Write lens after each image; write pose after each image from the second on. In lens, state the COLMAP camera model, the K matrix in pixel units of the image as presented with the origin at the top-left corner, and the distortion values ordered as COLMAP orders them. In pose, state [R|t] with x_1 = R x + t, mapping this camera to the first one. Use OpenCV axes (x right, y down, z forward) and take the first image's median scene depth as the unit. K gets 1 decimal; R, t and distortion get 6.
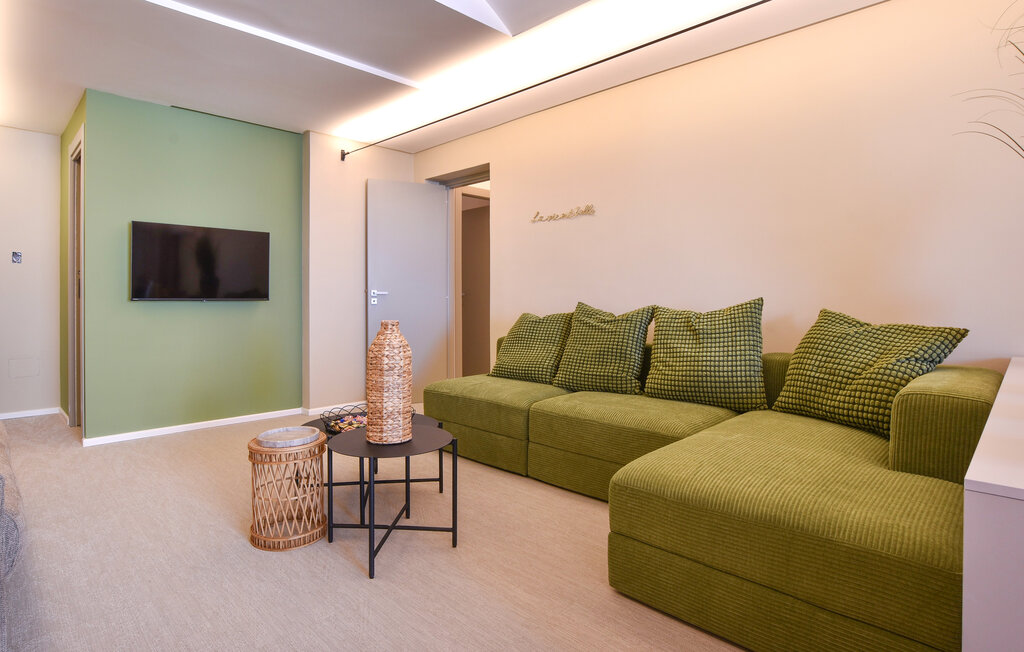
lens RADIAL K [[525.2, 0, 496.5], [0, 525.2, 297.4], [0, 0, 1]] dist [-0.003157, -0.000355]
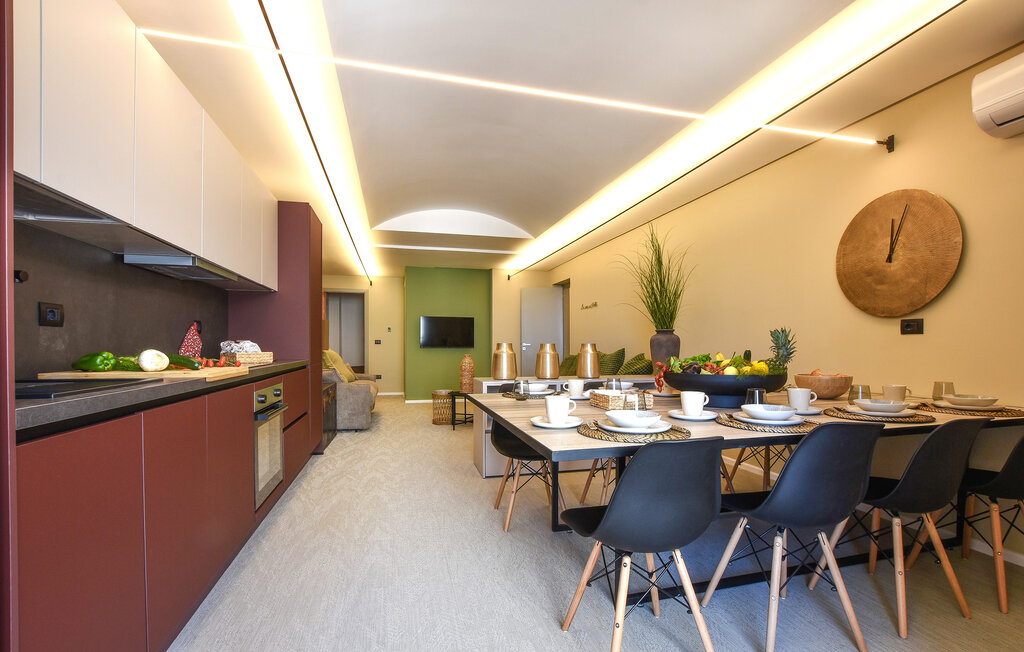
lens RADIAL K [[456.9, 0, 515.8], [0, 456.9, 343.1], [0, 0, 1]] dist [0.001167, 0.000287]
pose [[0.870113, -0.001004, -0.492851, 0.663150], [-0.002086, 0.999981, -0.005721, -0.004814], [0.492848, 0.006006, 0.870095, -0.583164]]
